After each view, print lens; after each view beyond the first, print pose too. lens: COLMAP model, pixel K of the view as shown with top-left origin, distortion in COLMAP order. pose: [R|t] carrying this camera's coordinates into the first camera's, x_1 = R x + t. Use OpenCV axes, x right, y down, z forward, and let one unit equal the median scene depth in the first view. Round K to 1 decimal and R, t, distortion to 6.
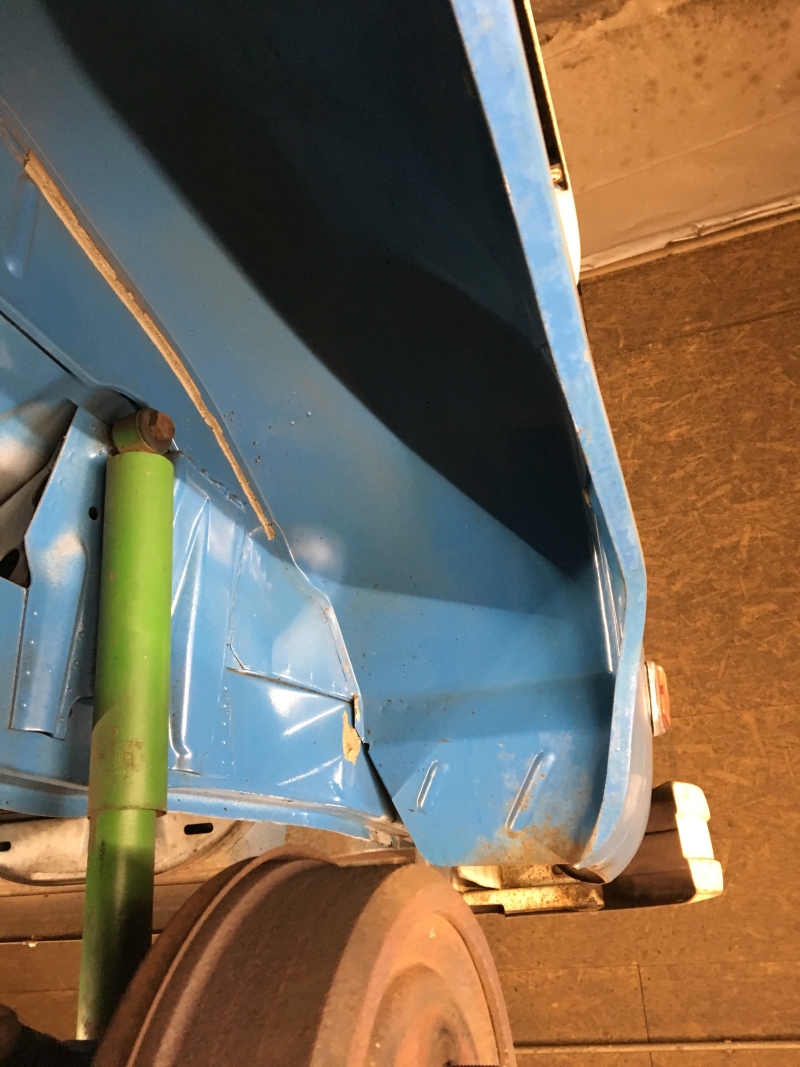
lens RADIAL K [[902.5, 0, 394.1], [0, 902.5, 539.2], [0, 0, 1]] dist [0.061747, -0.088606]
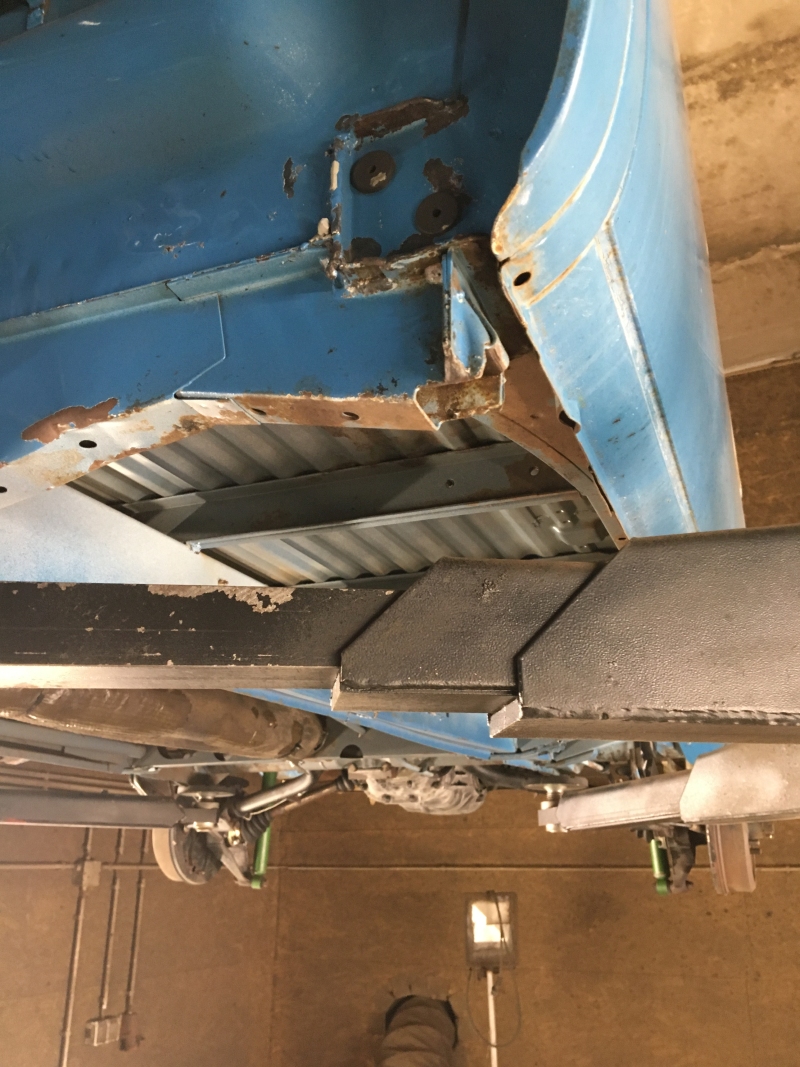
lens RADIAL K [[902.5, 0, 402.5], [0, 902.5, 534.6], [0, 0, 1]] dist [0.061747, -0.088606]
pose [[0.997791, 0.019097, -0.063631, -0.264312], [-0.012985, 0.995381, 0.095126, -0.238529], [0.065154, -0.094089, 0.993430, -0.706873]]
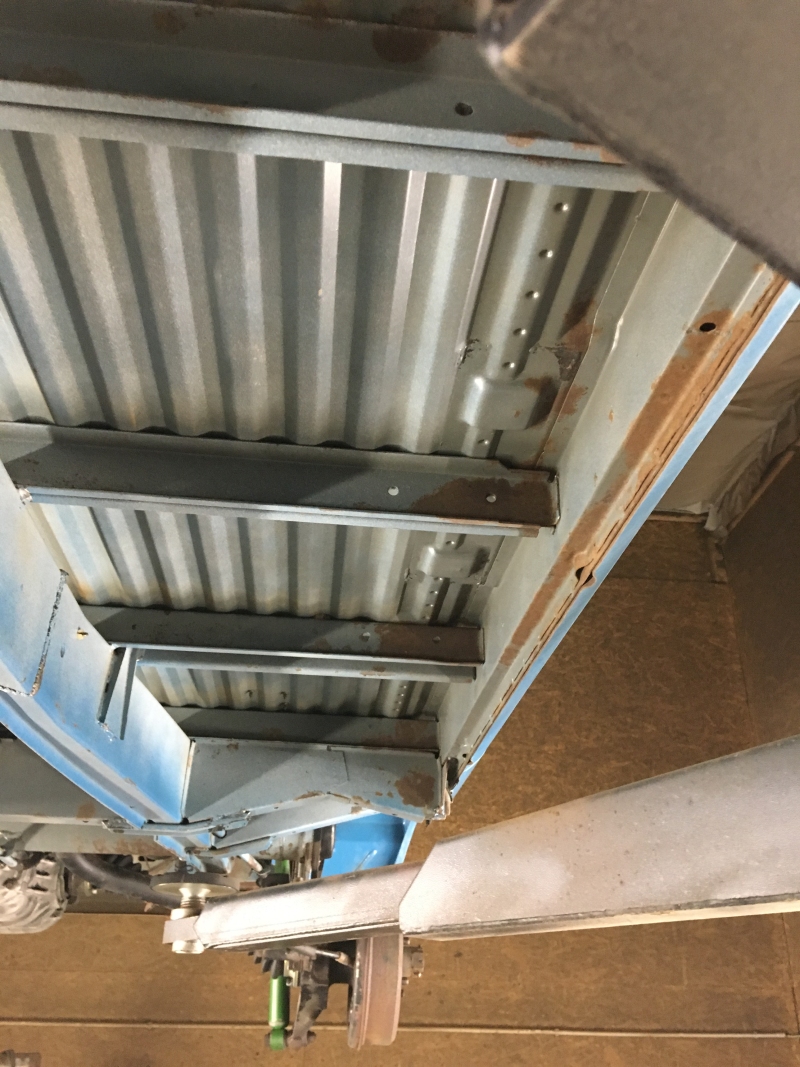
lens RADIAL K [[902.5, 0, 390.9], [0, 902.5, 528.5], [0, 0, 1]] dist [0.061747, -0.088606]
pose [[0.910645, 0.246275, 0.331773, -0.313323], [-0.222206, 0.968857, -0.109276, -0.140095], [-0.348353, 0.025789, 0.937009, -0.541535]]
